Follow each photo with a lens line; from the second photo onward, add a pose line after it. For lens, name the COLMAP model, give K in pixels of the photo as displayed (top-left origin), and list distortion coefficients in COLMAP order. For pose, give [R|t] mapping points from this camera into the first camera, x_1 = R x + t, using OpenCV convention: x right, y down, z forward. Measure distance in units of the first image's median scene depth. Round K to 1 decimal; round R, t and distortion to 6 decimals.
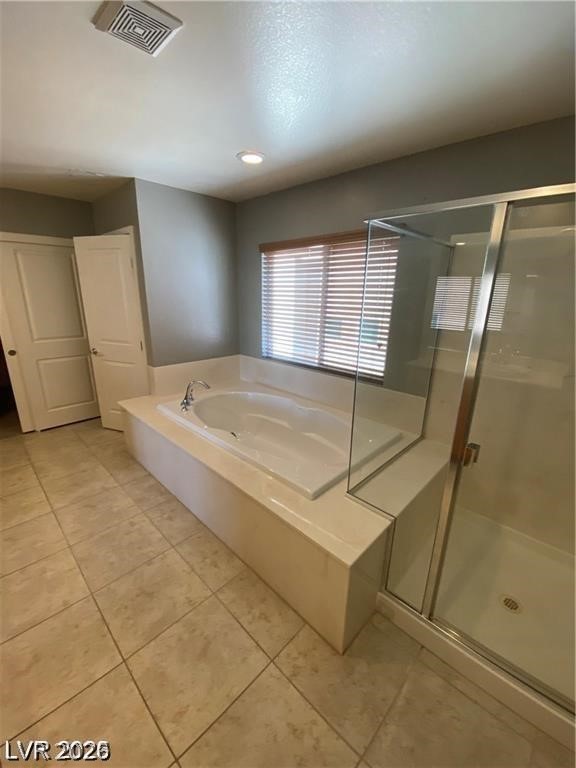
lens RADIAL K [[310.2, 0, 288.9], [0, 310.2, 382.5], [0, 0, 1]] dist [0.023791, -0.020574]
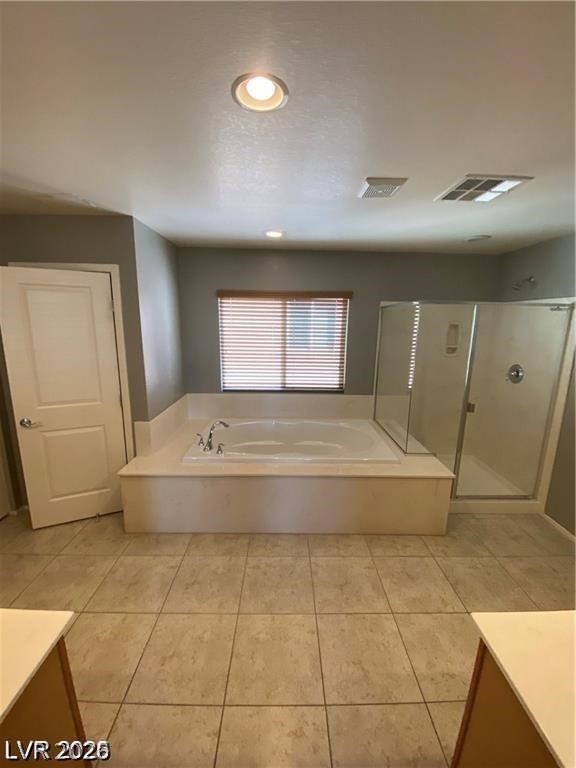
lens RADIAL K [[310.2, 0, 288.9], [0, 310.2, 382.5], [0, 0, 1]] dist [0.023791, -0.020574]
pose [[0.713247, -0.149721, 0.684735, -0.903010], [0.194441, 0.980842, 0.011928, -0.110737], [-0.673403, 0.124633, 0.728694, 0.100743]]
